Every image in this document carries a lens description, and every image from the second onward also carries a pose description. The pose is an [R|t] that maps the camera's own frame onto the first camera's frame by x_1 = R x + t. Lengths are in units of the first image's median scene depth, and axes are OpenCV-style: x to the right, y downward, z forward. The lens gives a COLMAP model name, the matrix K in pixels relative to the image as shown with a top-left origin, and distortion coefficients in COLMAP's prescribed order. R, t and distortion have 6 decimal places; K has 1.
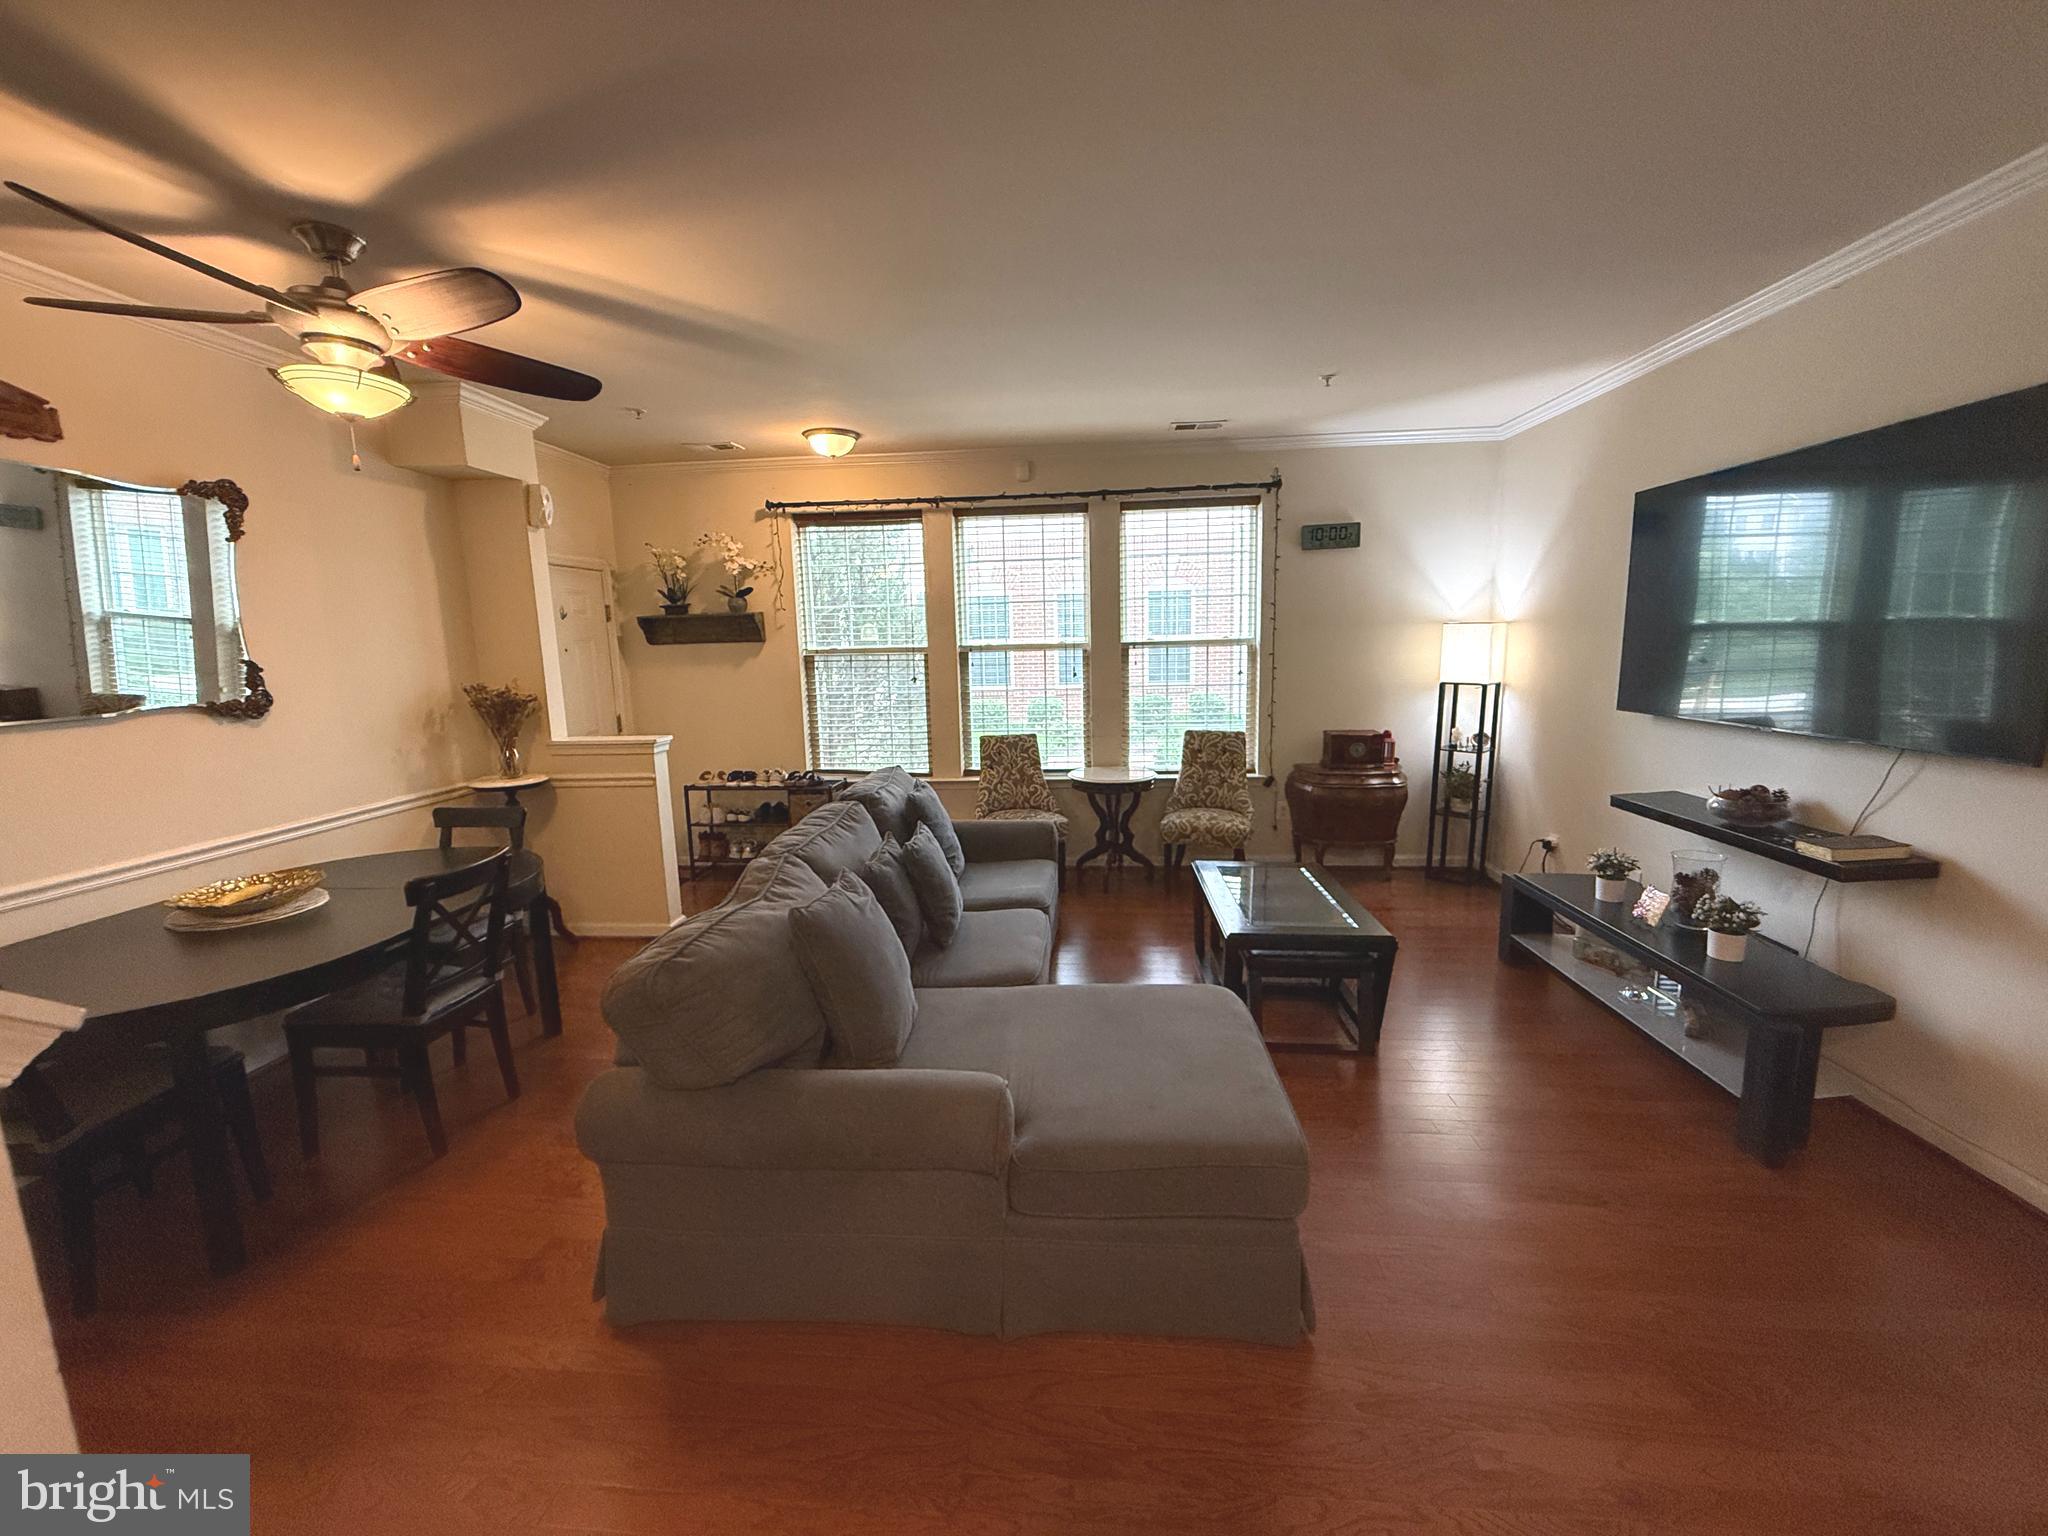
lens RADIAL K [[815.9, 0, 1029.3], [0, 815.9, 771.0], [0, 0, 1]] dist [-0.002330, -0.000634]
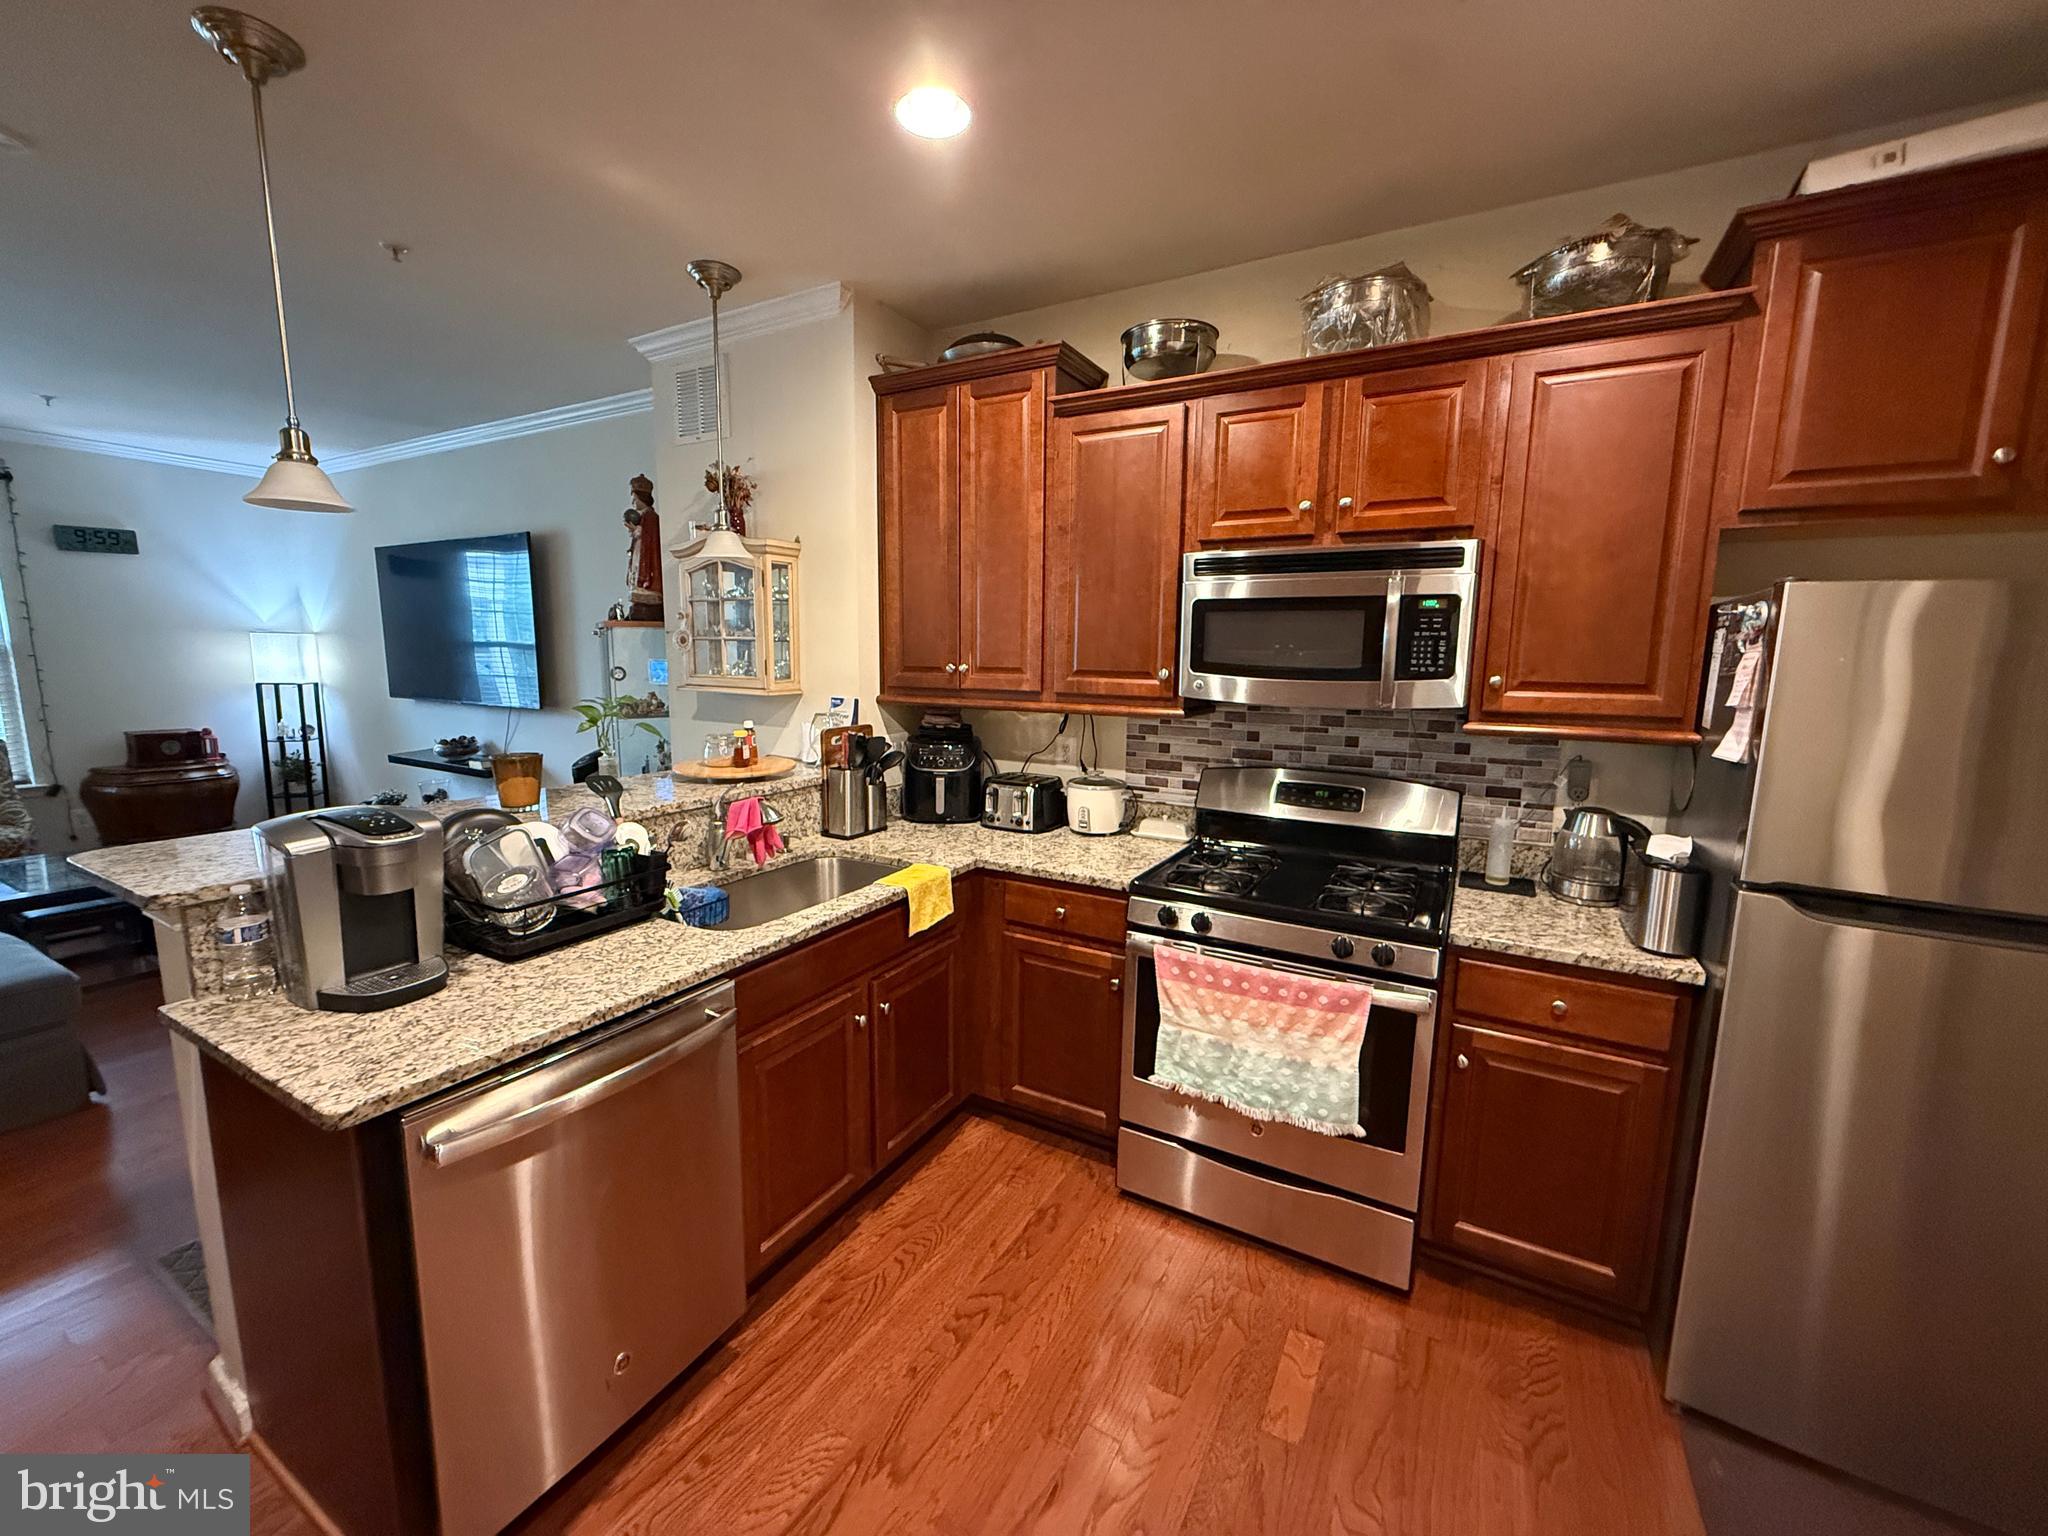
lens RADIAL K [[815.9, 0, 1028.0], [0, 815.9, 772.1], [0, 0, 1]] dist [-0.002330, -0.000634]
pose [[0.423057, -0.101752, 0.900372, -0.079371], [0.120539, 0.991163, 0.055375, 0.082129], [-0.898050, 0.085103, 0.431583, -0.454144]]
